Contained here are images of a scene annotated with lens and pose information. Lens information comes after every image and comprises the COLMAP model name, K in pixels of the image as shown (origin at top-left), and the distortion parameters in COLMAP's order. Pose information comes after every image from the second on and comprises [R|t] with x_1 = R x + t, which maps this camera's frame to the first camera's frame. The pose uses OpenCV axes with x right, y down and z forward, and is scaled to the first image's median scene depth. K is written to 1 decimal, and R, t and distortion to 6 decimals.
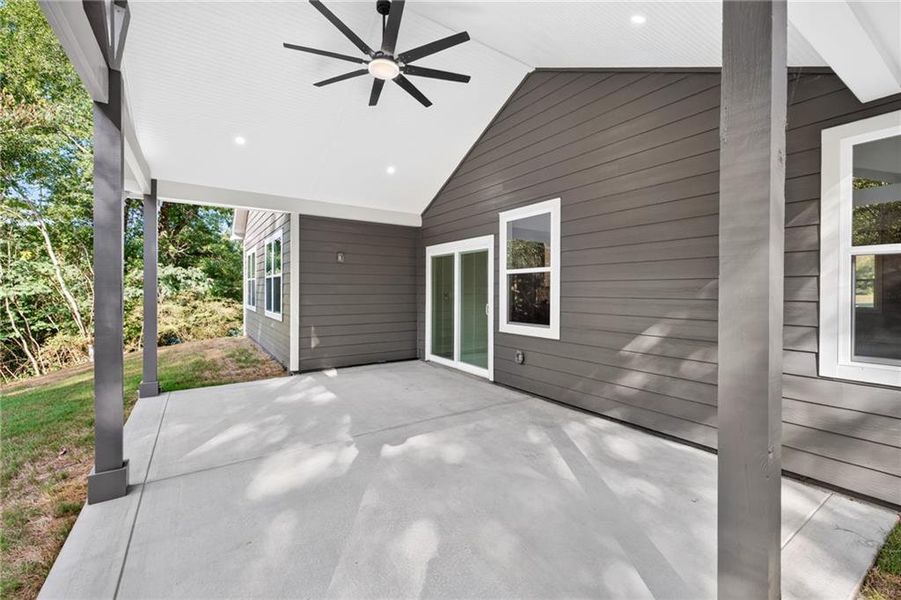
lens RADIAL K [[381.5, 0, 447.3], [0, 381.5, 295.0], [0, 0, 1]] dist [0.003055, 0.000388]
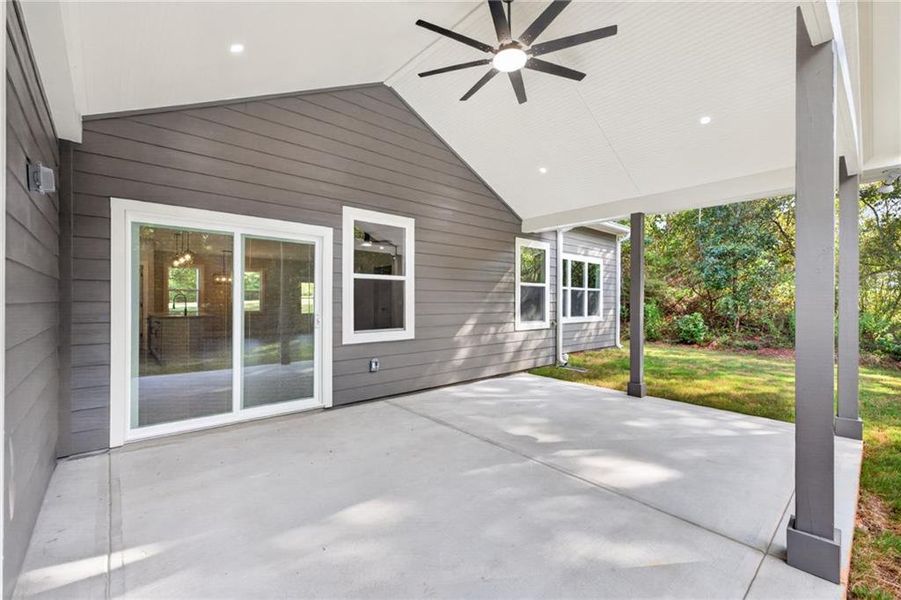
lens RADIAL K [[381.5, 0, 448.6], [0, 381.5, 301.4], [0, 0, 1]] dist [0.003055, 0.000388]
pose [[-0.139756, -0.001149, 0.990185, -0.898607], [0.009666, 0.999950, 0.002525, 0.000081], [-0.990139, 0.009924, -0.139738, 1.065746]]
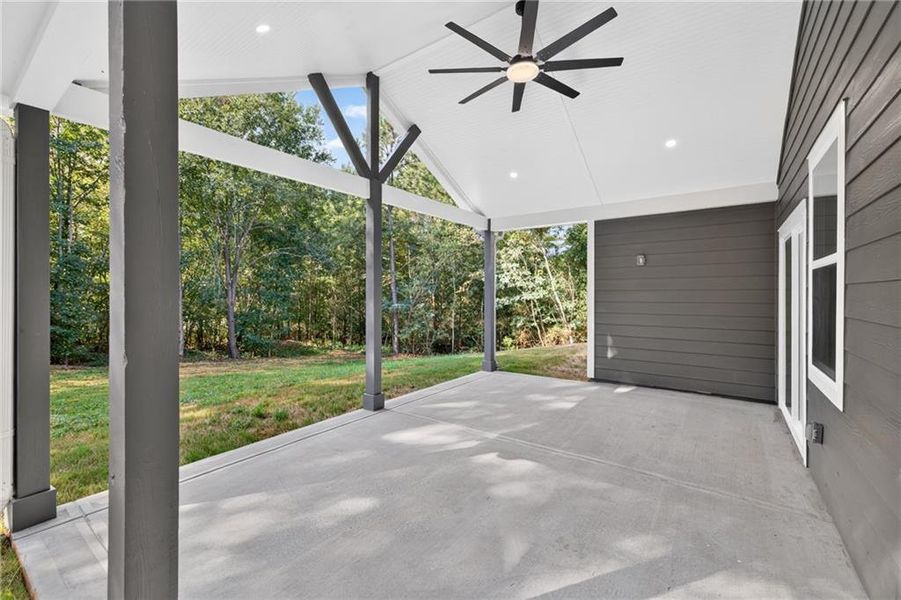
lens RADIAL K [[381.5, 0, 448.3], [0, 381.5, 294.2], [0, 0, 1]] dist [0.003055, 0.000388]
pose [[0.353076, 0.002124, -0.935592, 0.559943], [-0.017410, 0.999839, -0.004300, -0.014075], [0.935433, 0.017807, 0.353056, 0.401488]]
